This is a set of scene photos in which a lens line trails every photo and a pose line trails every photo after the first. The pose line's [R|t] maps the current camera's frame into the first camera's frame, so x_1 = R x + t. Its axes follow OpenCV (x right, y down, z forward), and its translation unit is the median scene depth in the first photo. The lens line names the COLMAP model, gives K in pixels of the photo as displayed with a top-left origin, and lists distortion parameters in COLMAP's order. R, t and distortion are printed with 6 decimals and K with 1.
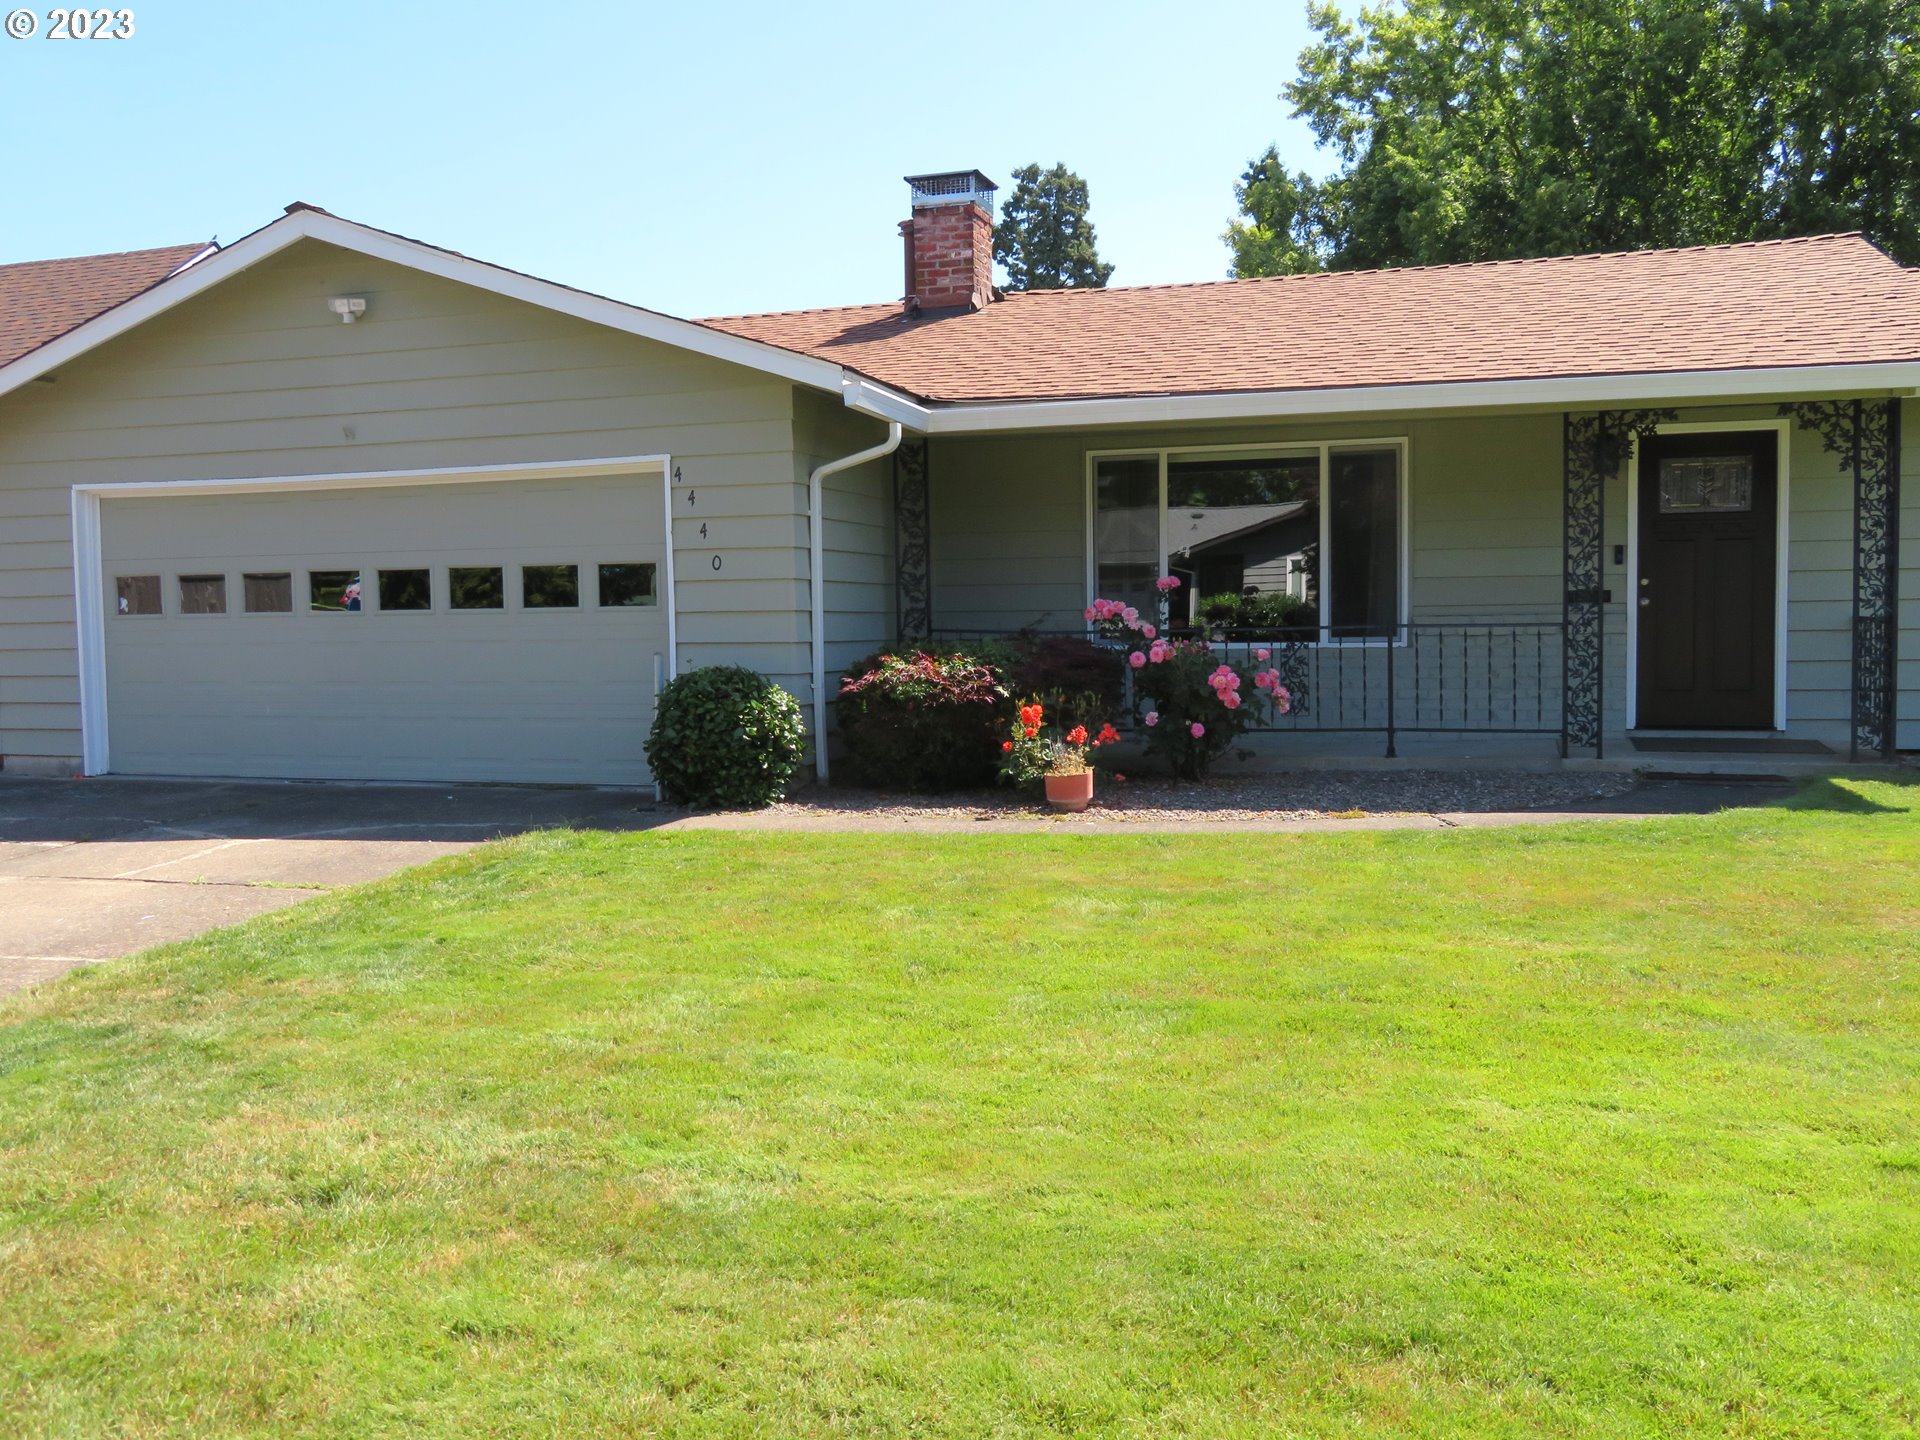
lens RADIAL K [[1693.2, 0, 956.8], [0, 1693.2, 711.3], [0, 0, 1]] dist [-0.025230, 0.039896]
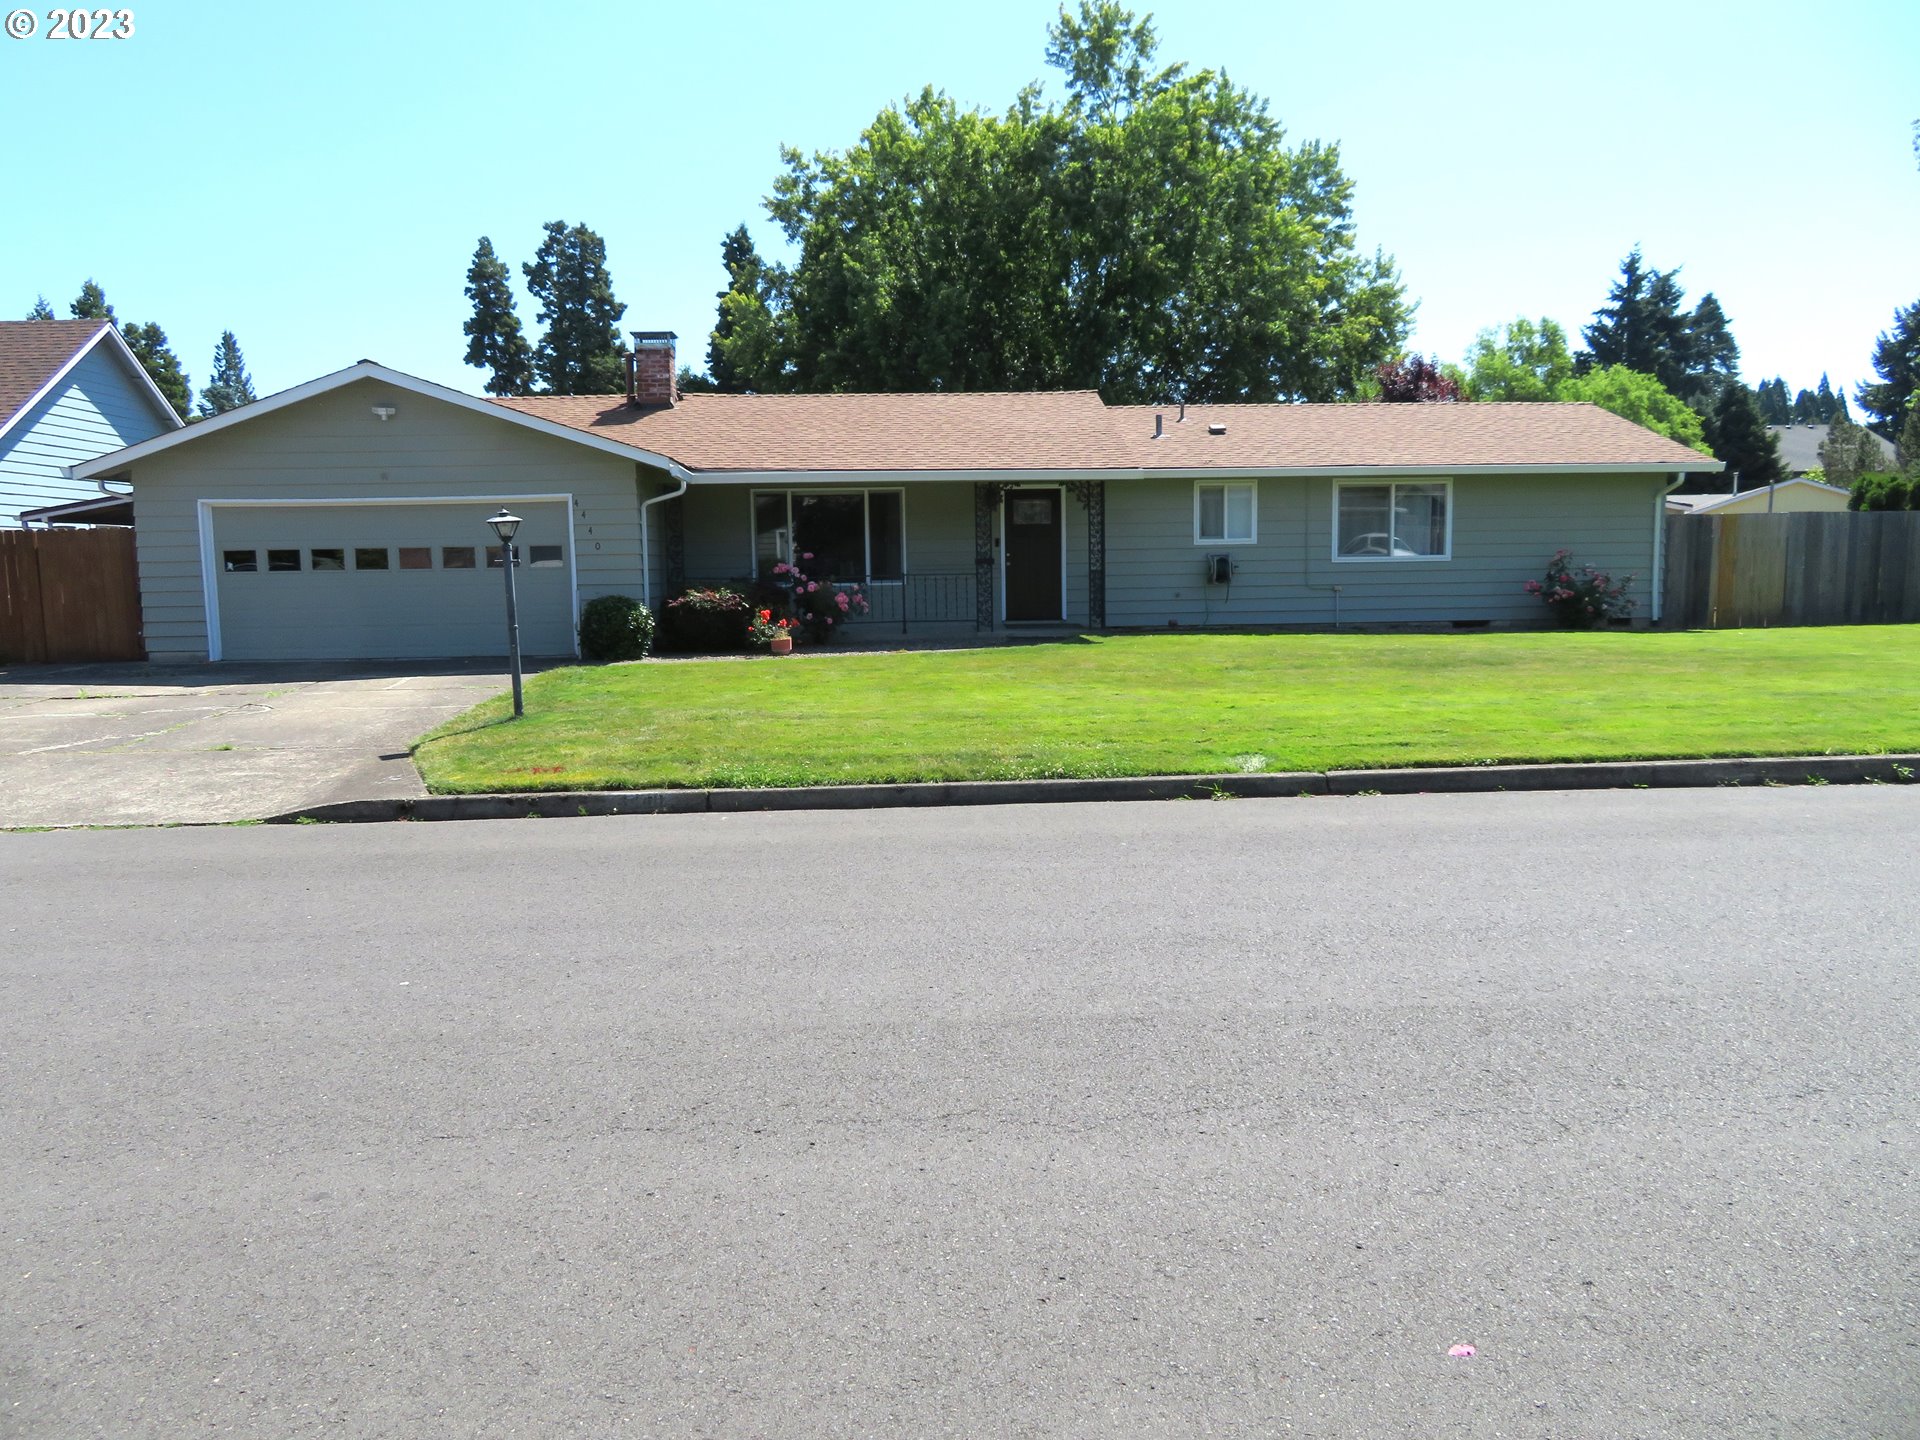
lens RADIAL K [[1376.6, 0, 958.2], [0, 1376.6, 715.8], [0, 0, 1]] dist [-0.006556, -0.001408]
pose [[0.937321, -0.039483, 0.346224, -0.298488], [0.021819, 0.998261, 0.054771, 0.035505], [-0.347784, -0.043783, 0.936552, -0.704523]]
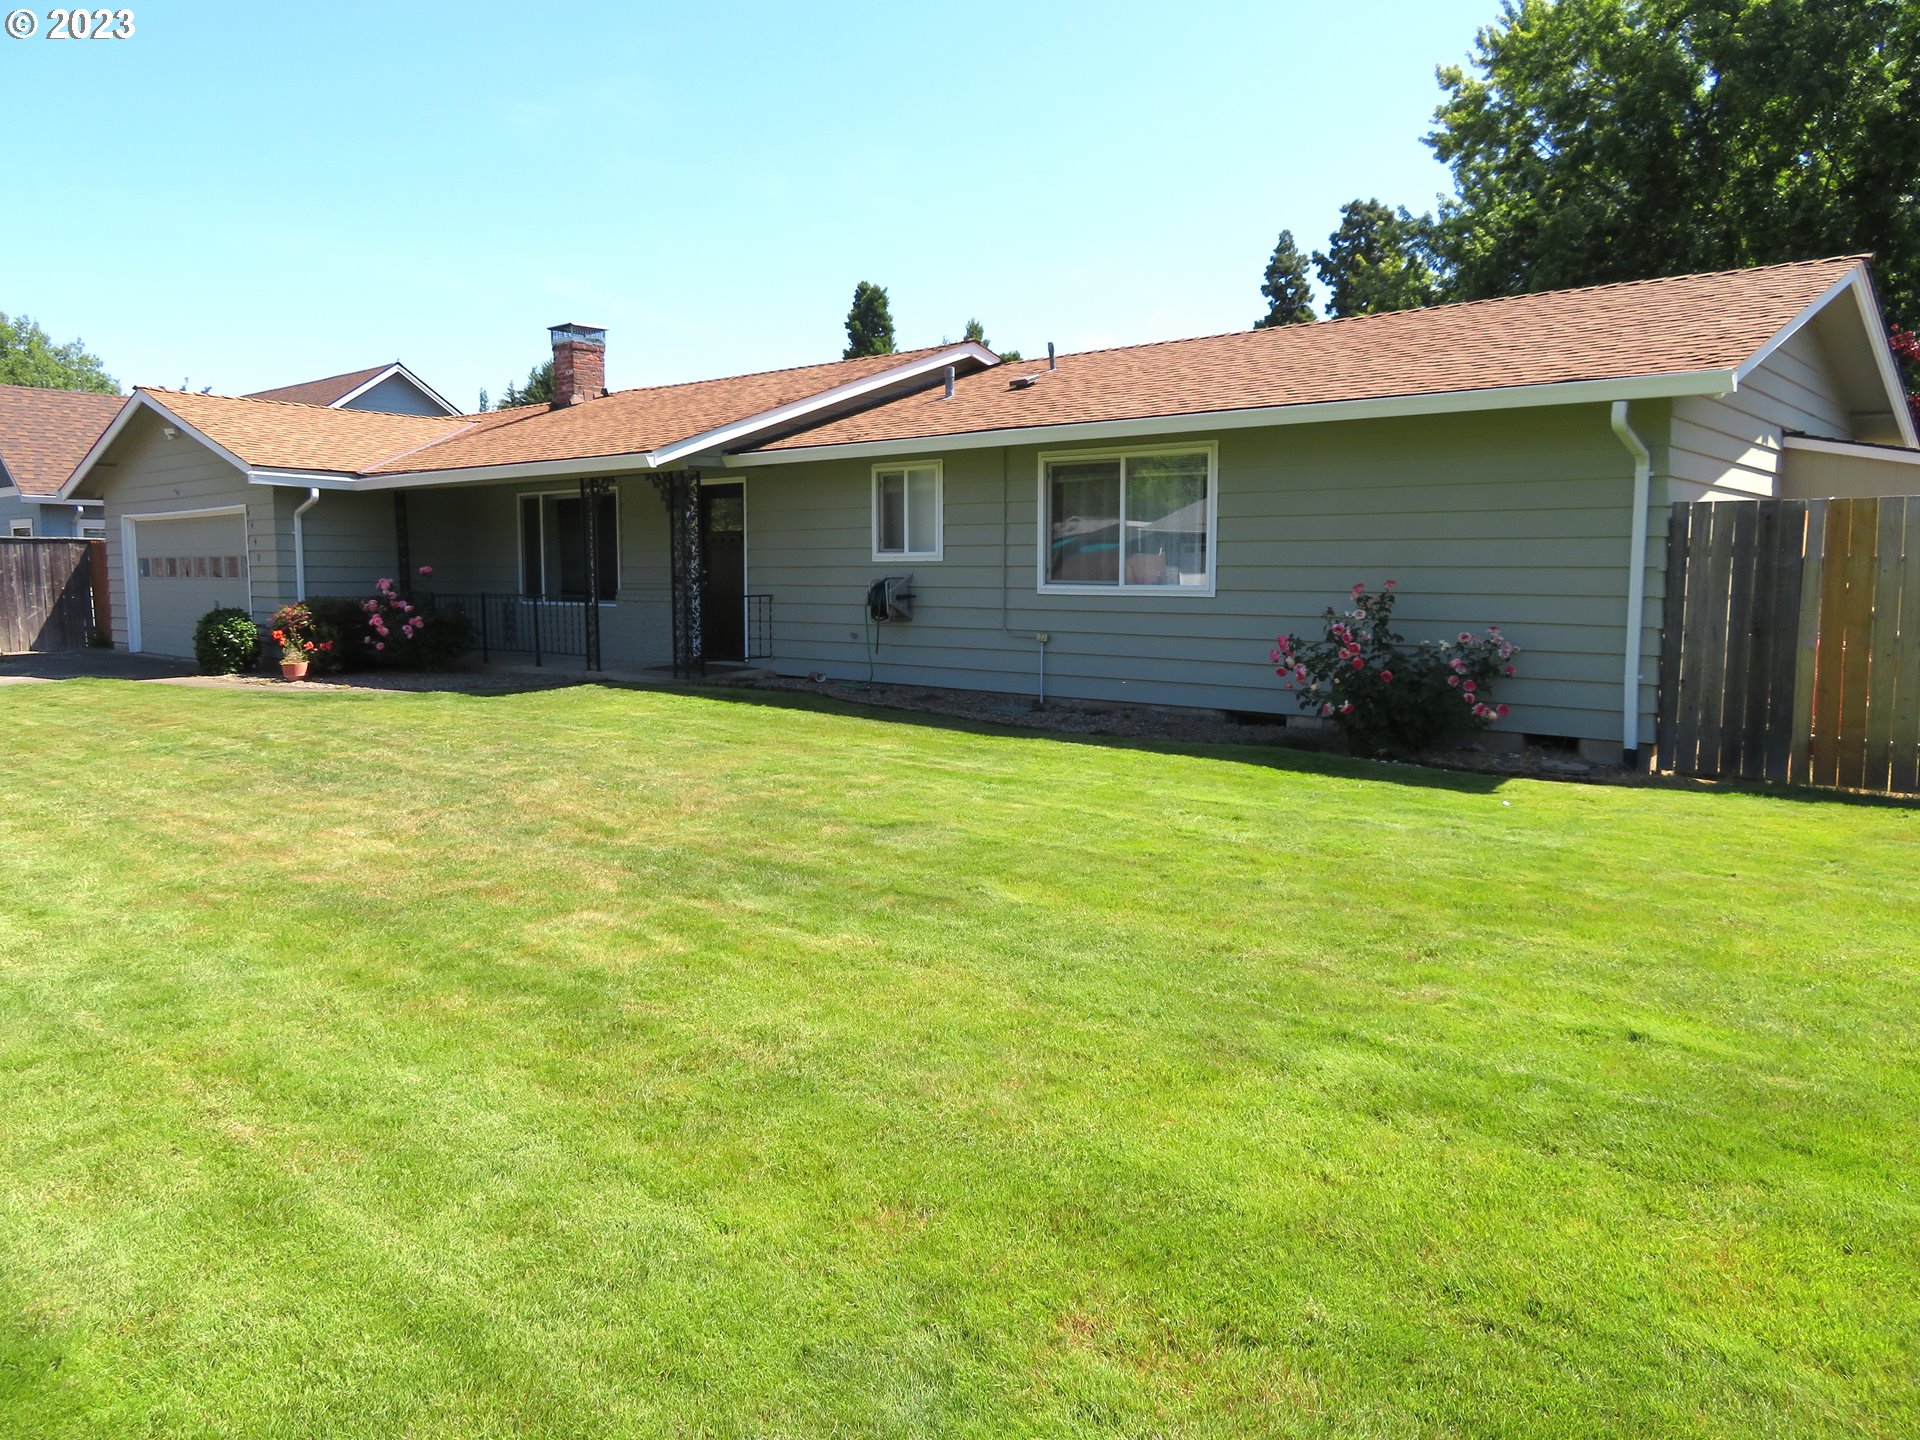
lens RADIAL K [[1376.6, 0, 956.8], [0, 1376.6, 709.8], [0, 0, 1]] dist [-0.006556, -0.001408]
pose [[0.913976, 0.055427, -0.401965, 1.215115], [-0.036256, 0.997820, 0.055151, -0.023909], [0.404145, -0.035833, 0.913993, -0.172336]]
